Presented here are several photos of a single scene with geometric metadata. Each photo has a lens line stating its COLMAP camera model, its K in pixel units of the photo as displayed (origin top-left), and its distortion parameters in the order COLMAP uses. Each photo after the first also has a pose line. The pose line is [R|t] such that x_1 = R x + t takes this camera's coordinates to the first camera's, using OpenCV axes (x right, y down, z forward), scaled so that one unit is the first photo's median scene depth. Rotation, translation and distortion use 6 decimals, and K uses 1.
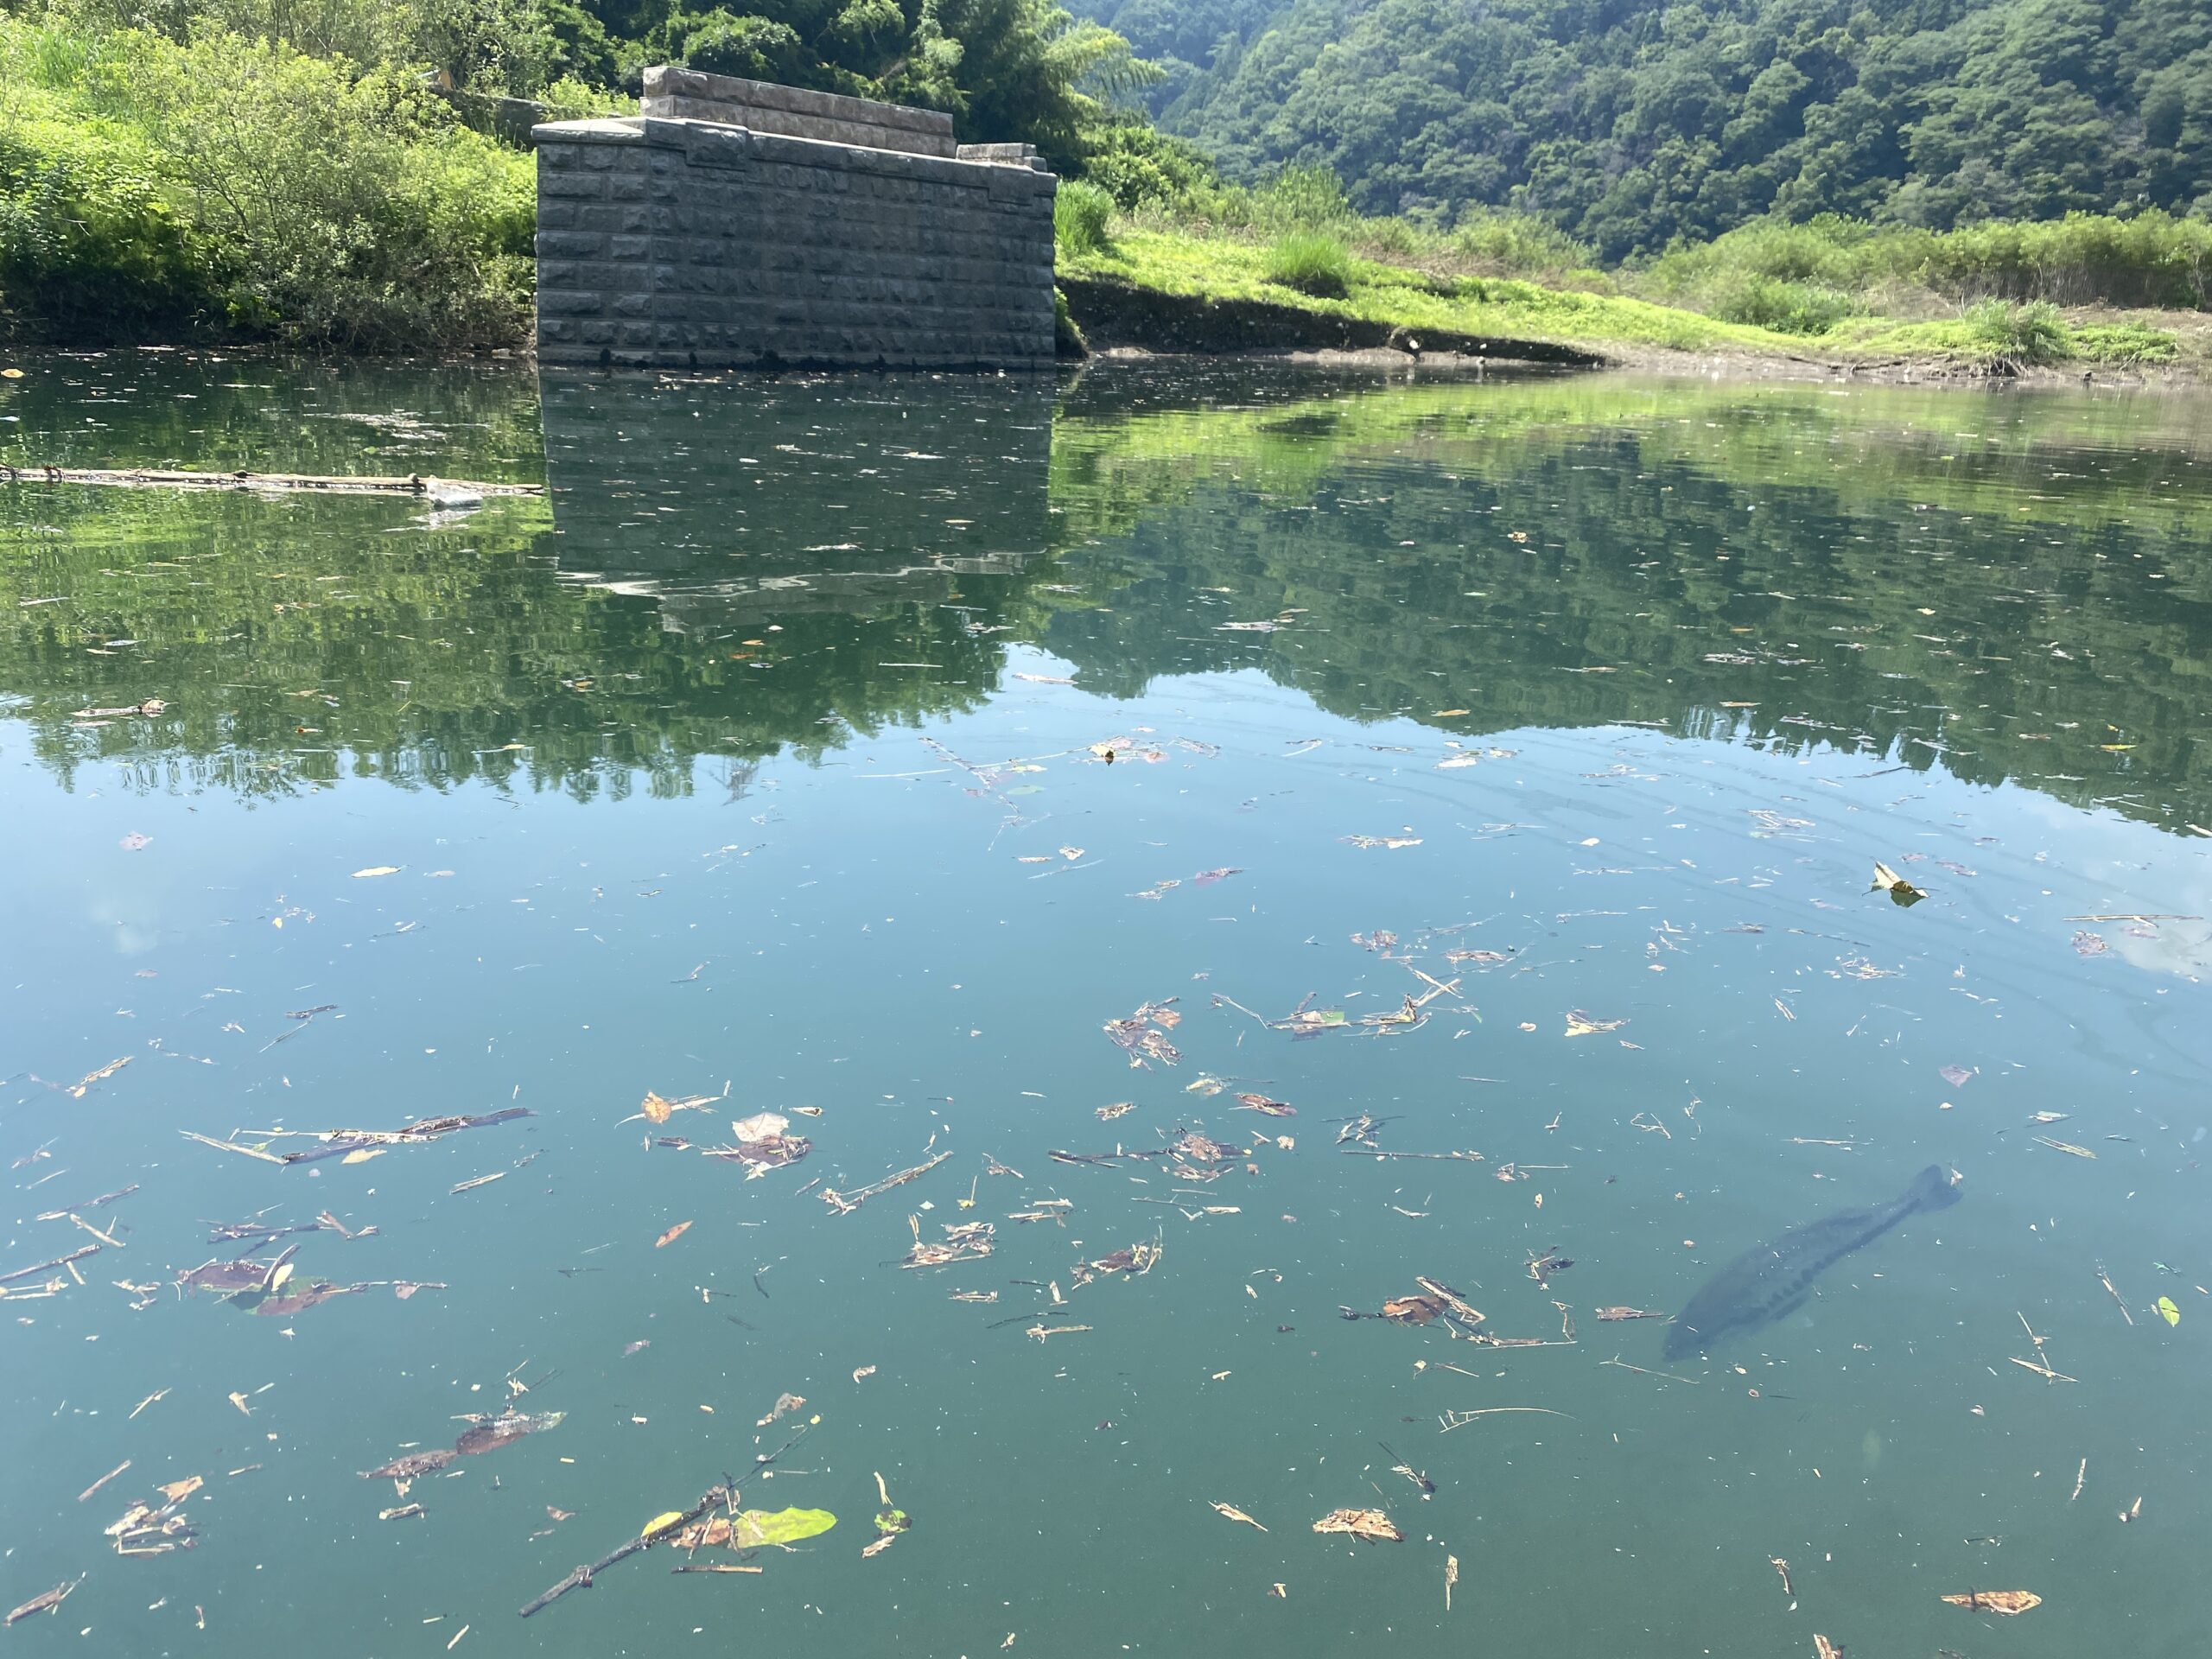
lens RADIAL K [[1719.9, 0, 1080.7], [0, 1719.9, 791.9], [0, 0, 1]] dist [0.043740, -0.053499]
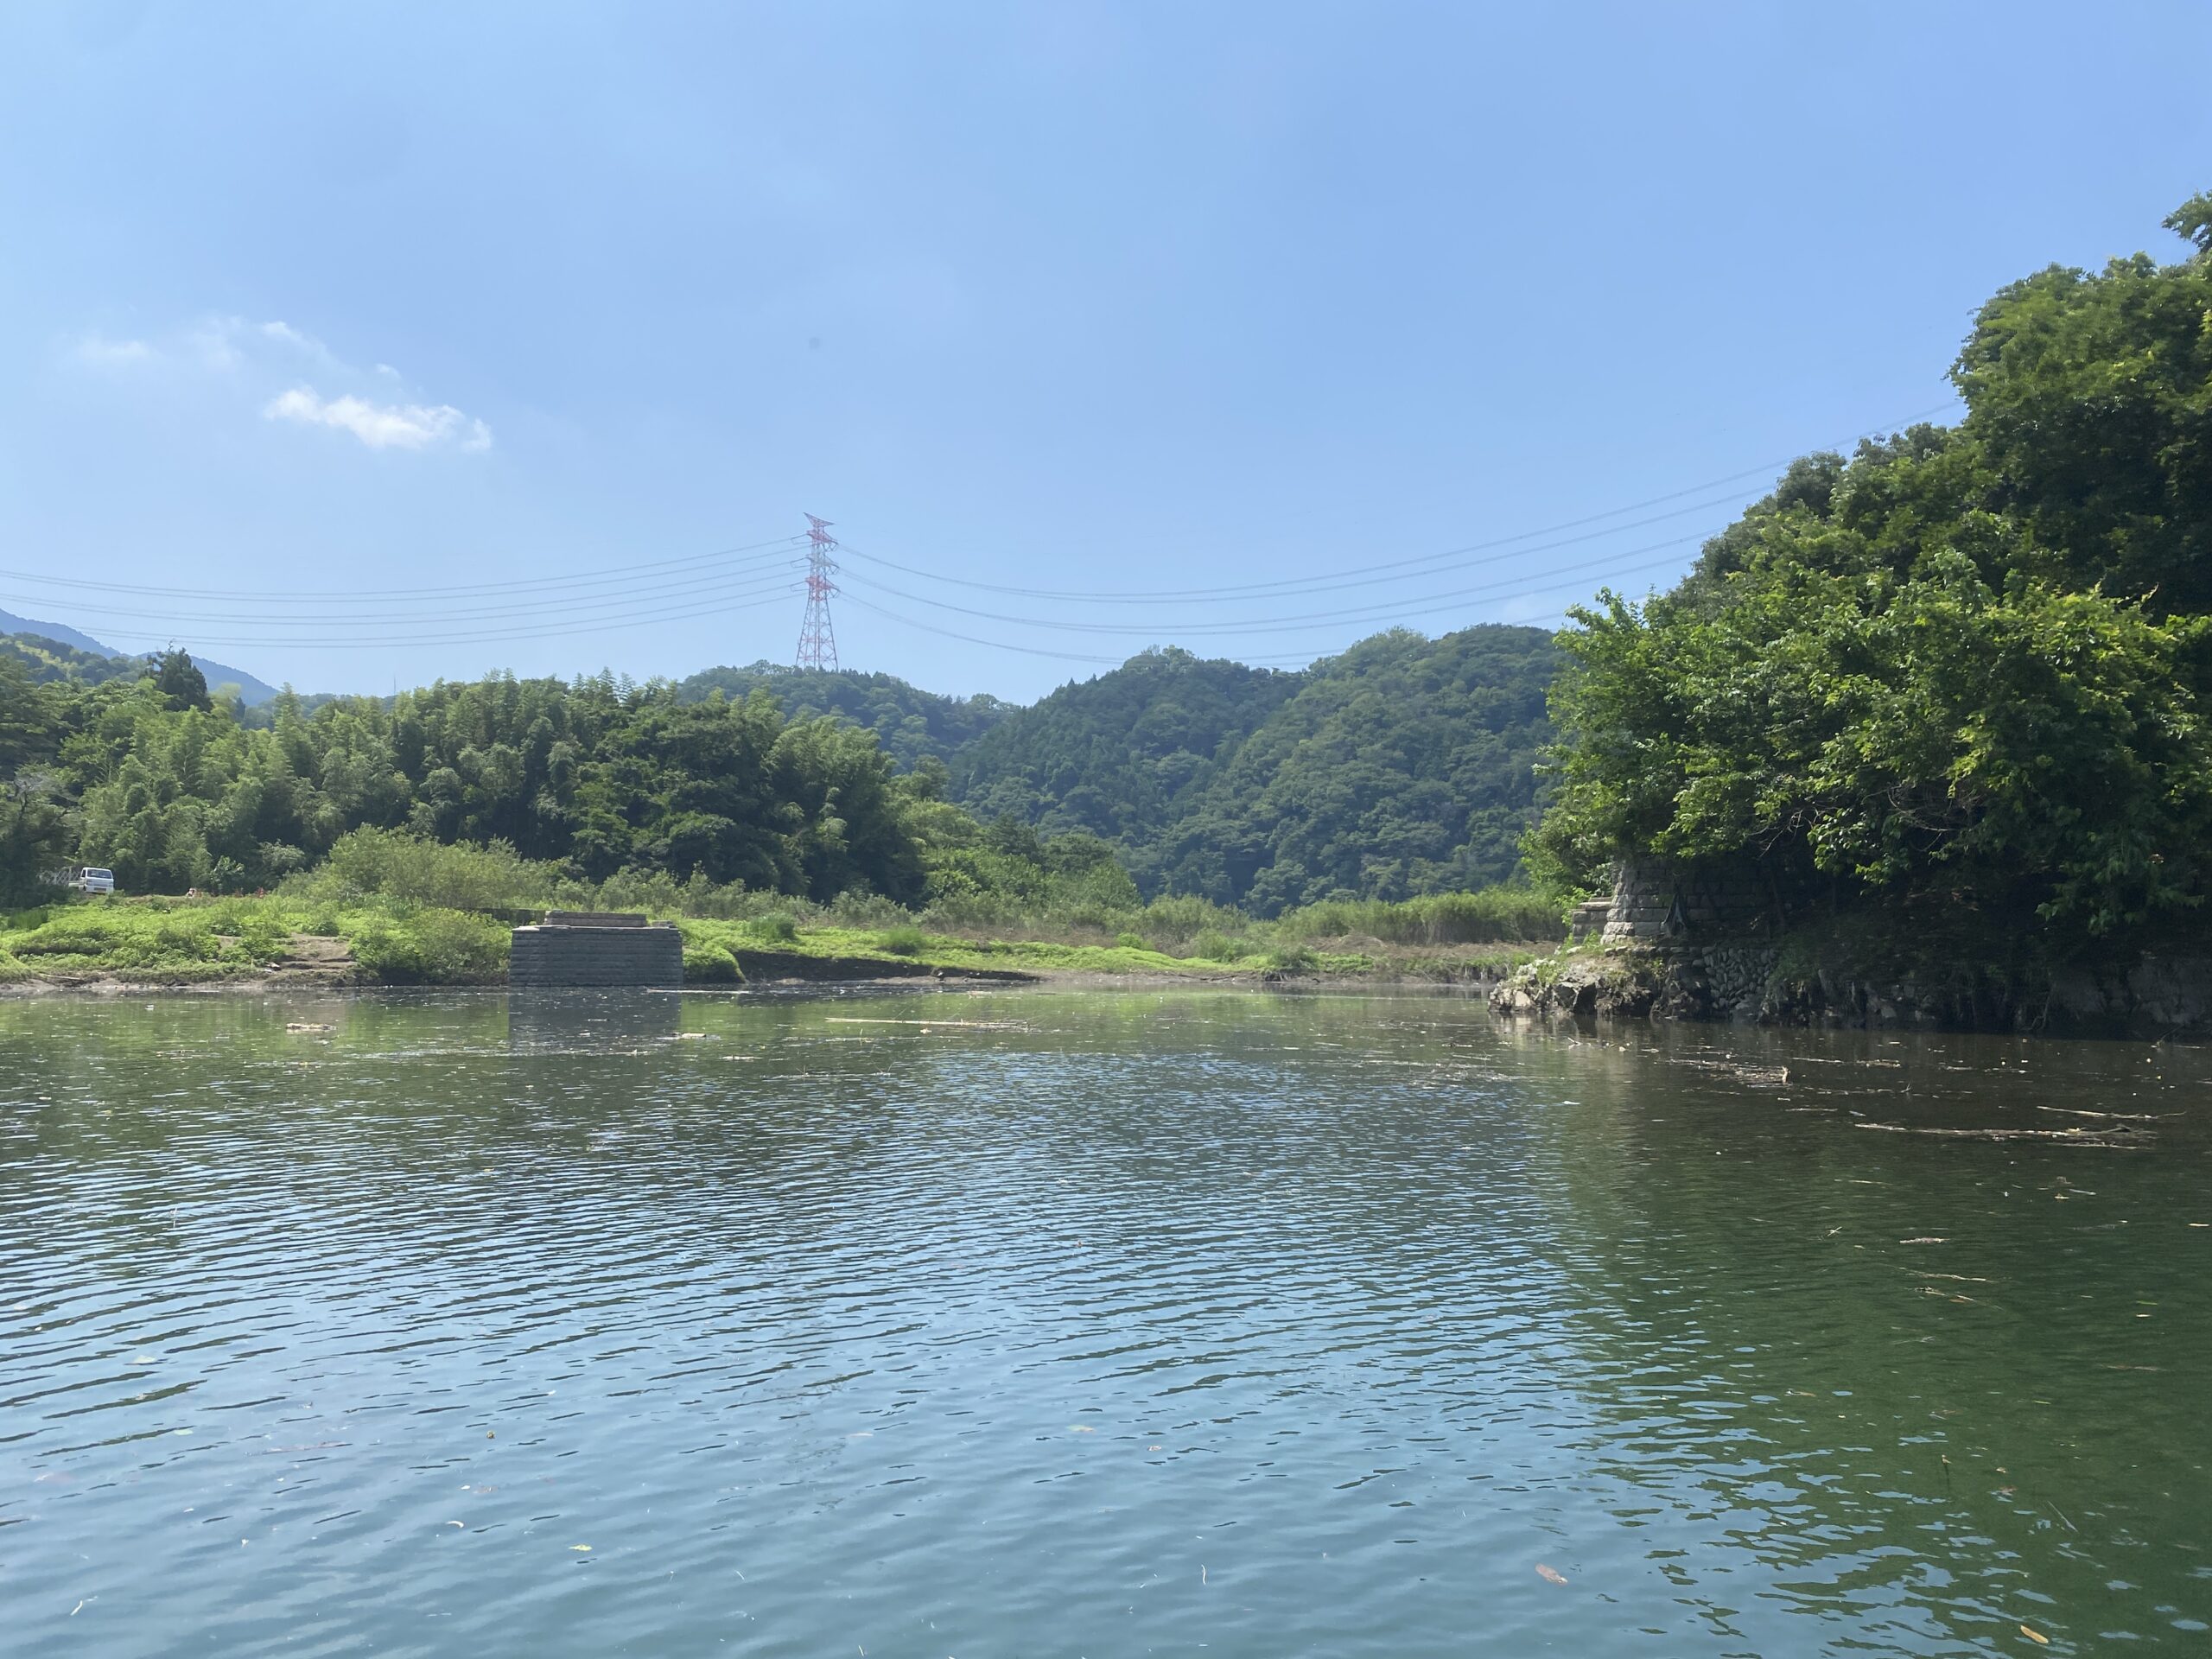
lens RADIAL K [[1719.9, 0, 1080.7], [0, 1719.9, 791.9], [0, 0, 1]] dist [0.043740, -0.053499]
pose [[0.997790, -0.038498, -0.054160, 0.308207], [0.016417, 0.932624, -0.360476, 0.197460], [0.064389, 0.358790, 0.931195, -0.692996]]
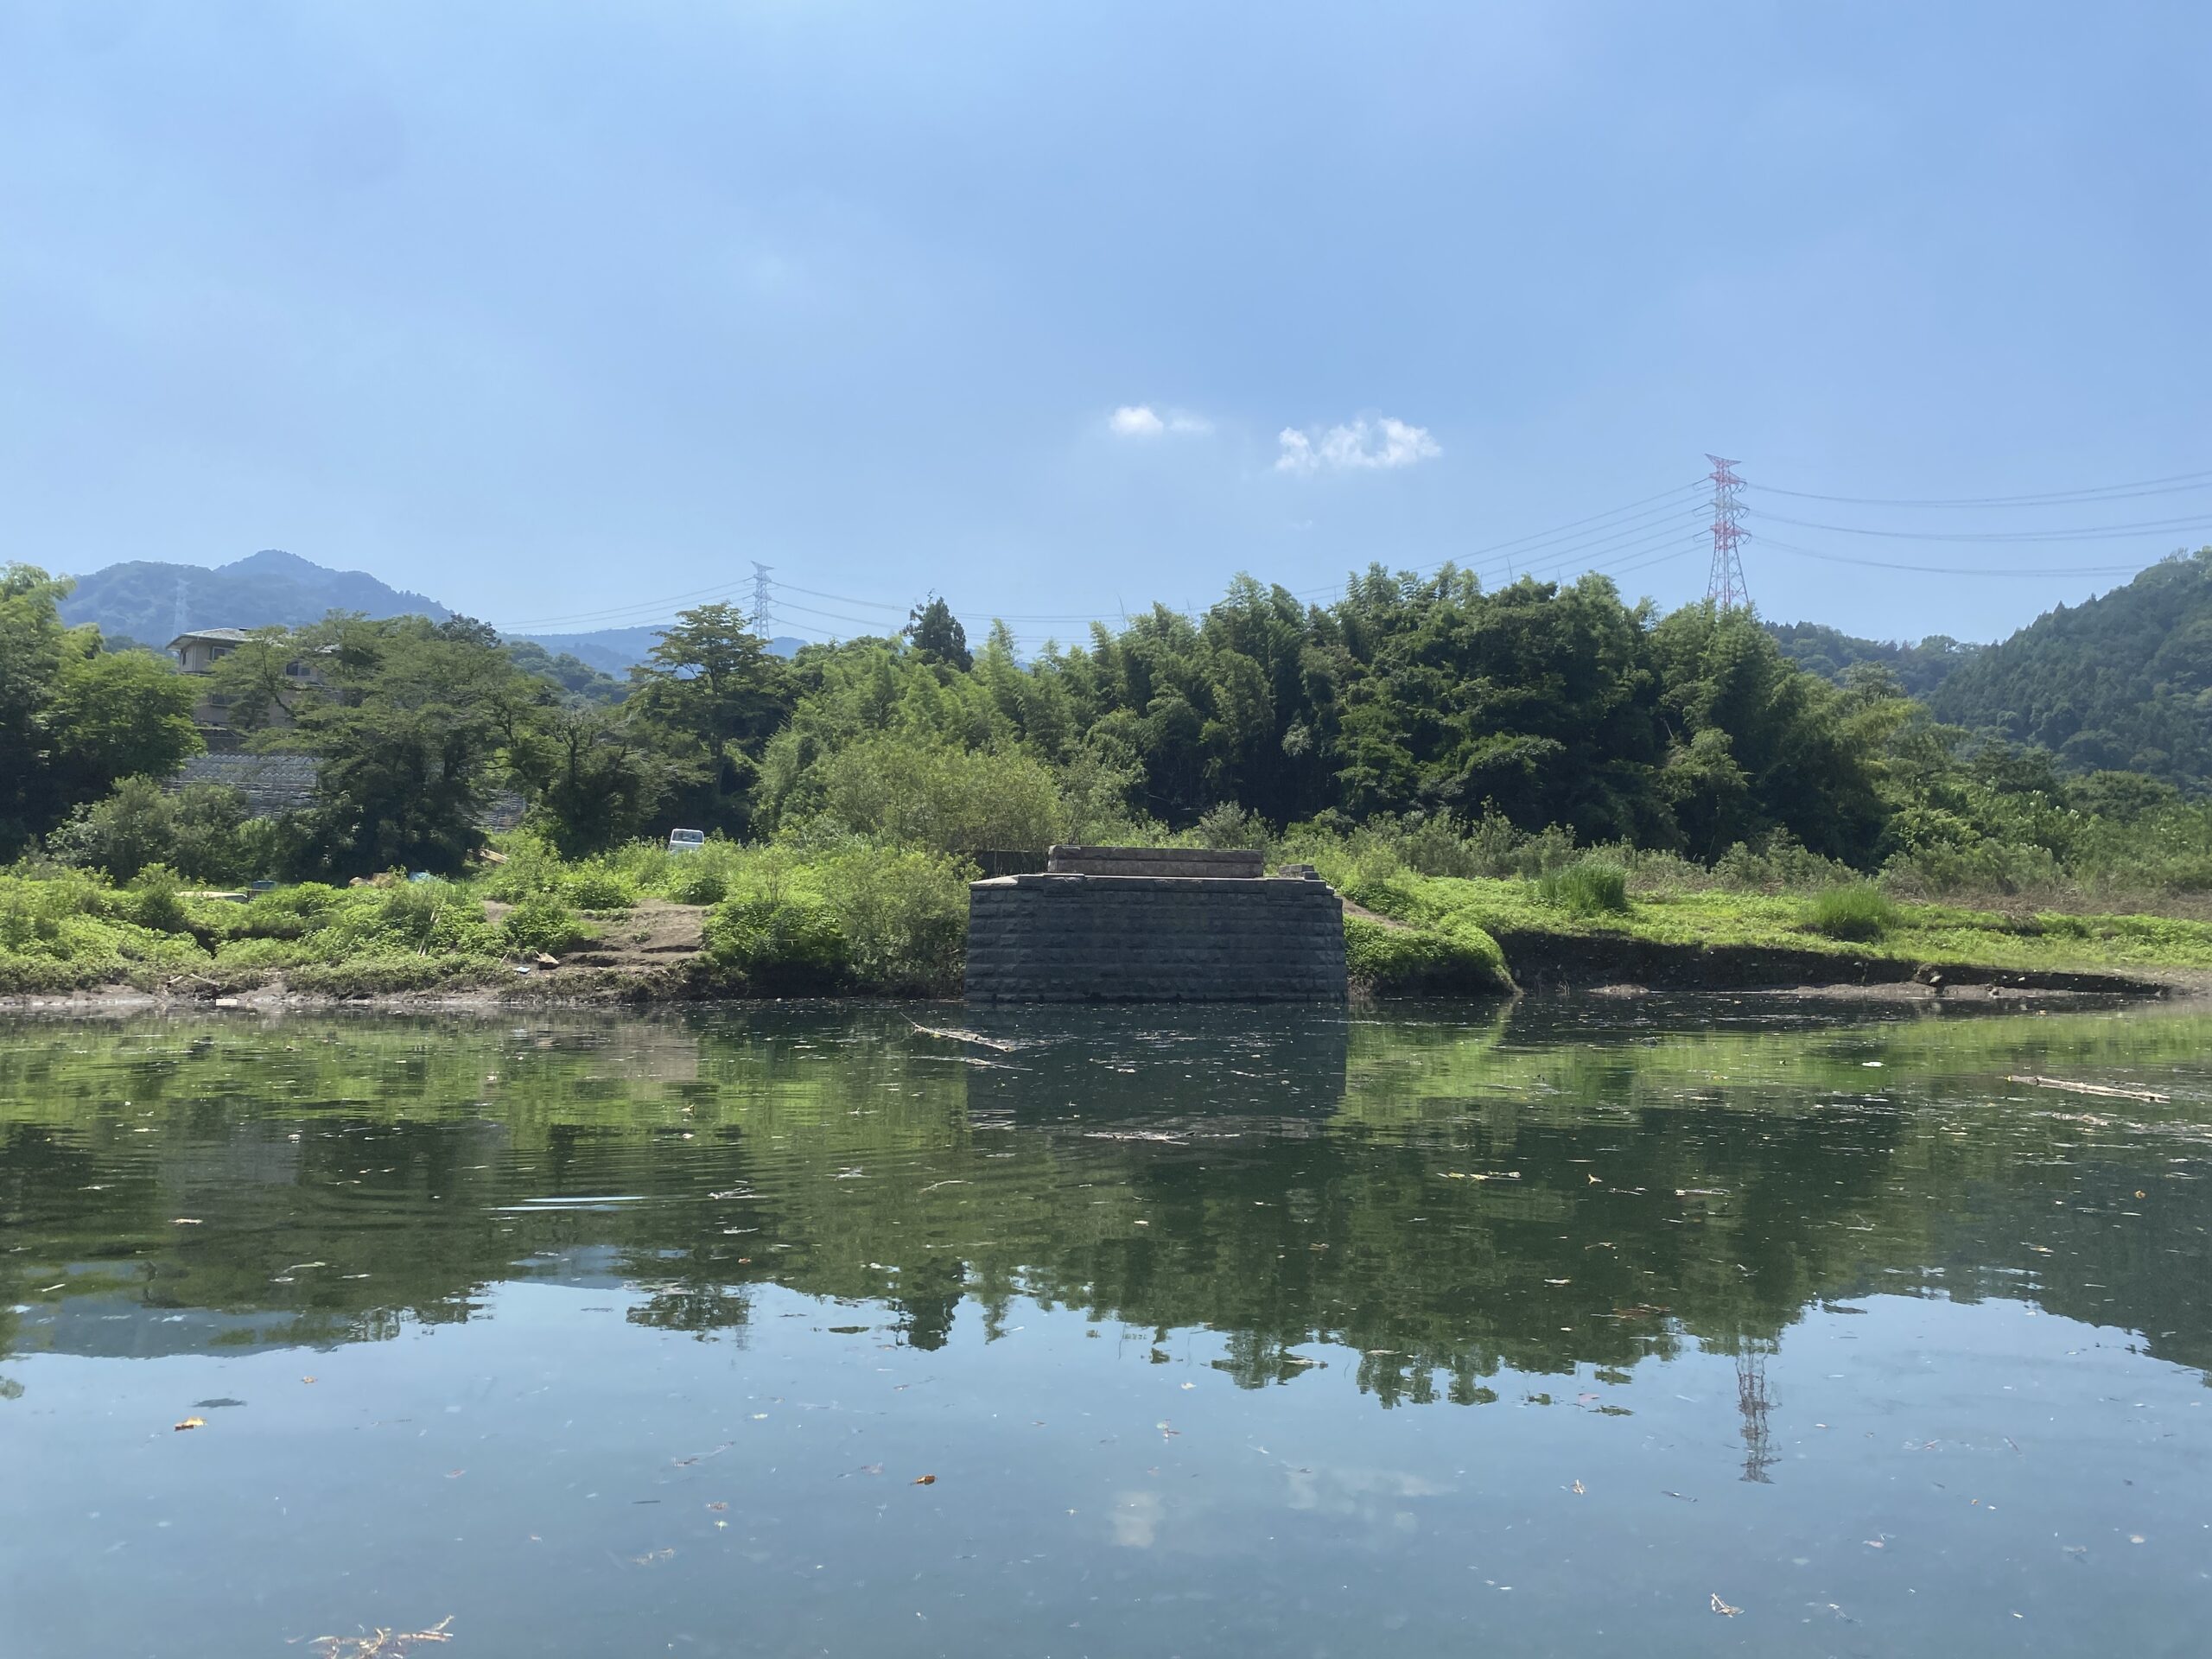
lens RADIAL K [[1719.9, 0, 1080.7], [0, 1719.9, 791.9], [0, 0, 1]] dist [0.043740, -0.053499]
pose [[0.838036, -0.084345, -0.539056, 0.210744], [-0.117471, 0.936916, -0.329223, 0.035707], [0.532819, 0.339225, 0.775262, -0.117636]]
